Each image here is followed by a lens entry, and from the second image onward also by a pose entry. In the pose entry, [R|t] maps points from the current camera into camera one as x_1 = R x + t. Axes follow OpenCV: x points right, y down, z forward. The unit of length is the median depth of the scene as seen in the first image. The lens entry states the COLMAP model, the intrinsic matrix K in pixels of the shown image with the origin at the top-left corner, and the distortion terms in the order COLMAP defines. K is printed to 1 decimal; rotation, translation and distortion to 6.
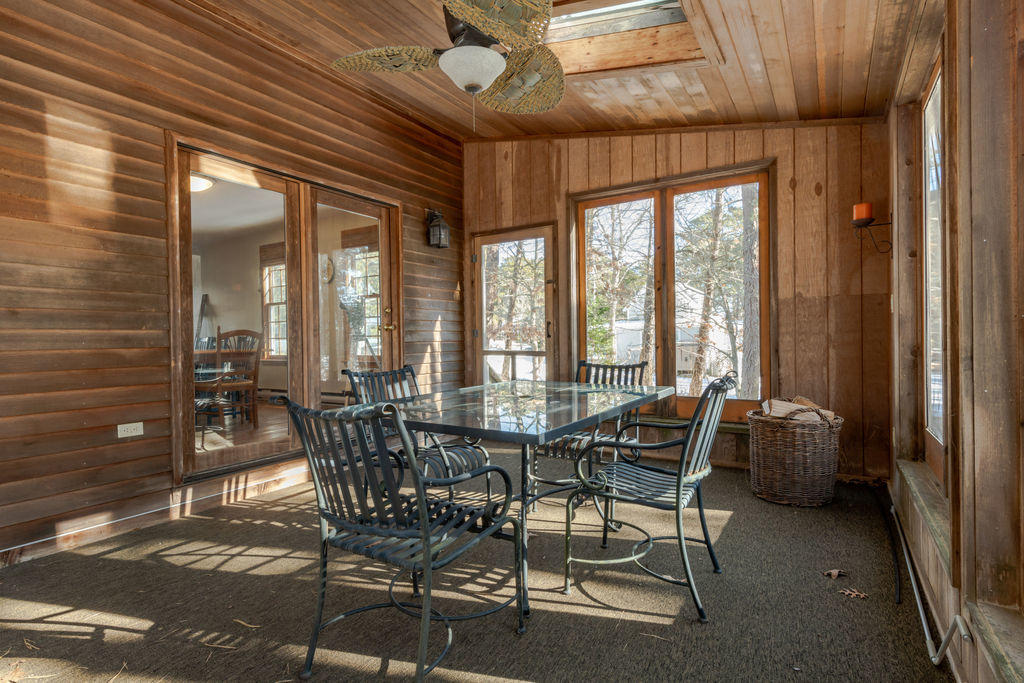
lens RADIAL K [[504.6, 0, 510.1], [0, 504.6, 342.3], [0, 0, 1]] dist [0.023024, -0.007549]
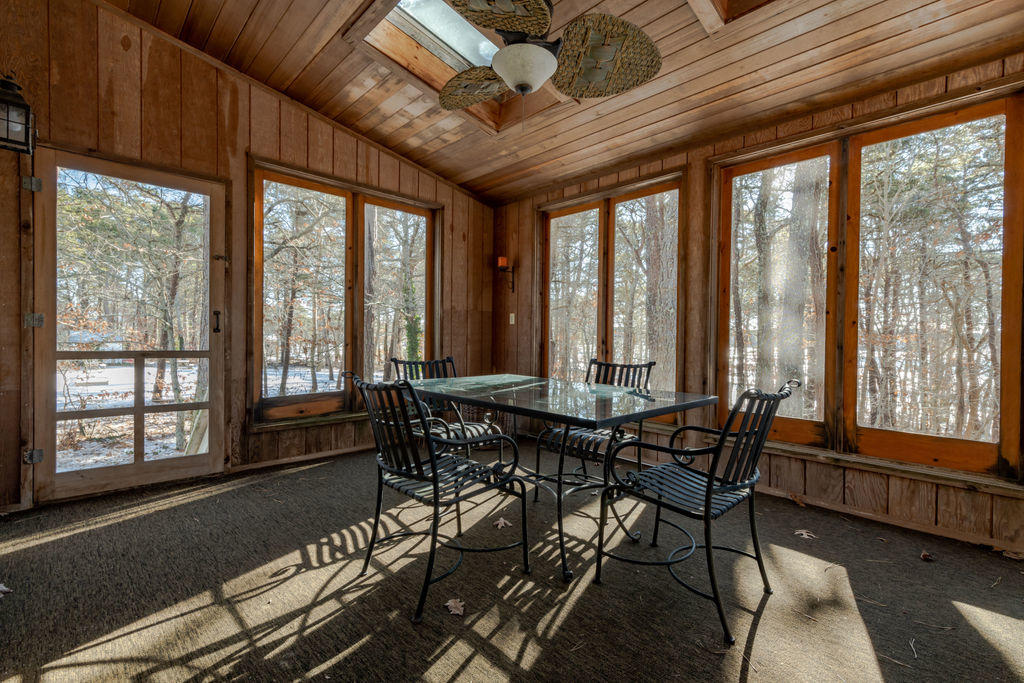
lens RADIAL K [[449.7, 0, 515.0], [0, 449.7, 339.4], [0, 0, 1]] dist [0.014264, 0.000159]
pose [[0.239006, -0.001408, 0.971017, -0.524226], [-0.023448, 0.999699, 0.007221, -0.014949], [-0.970735, -0.024495, 0.238901, 0.452262]]
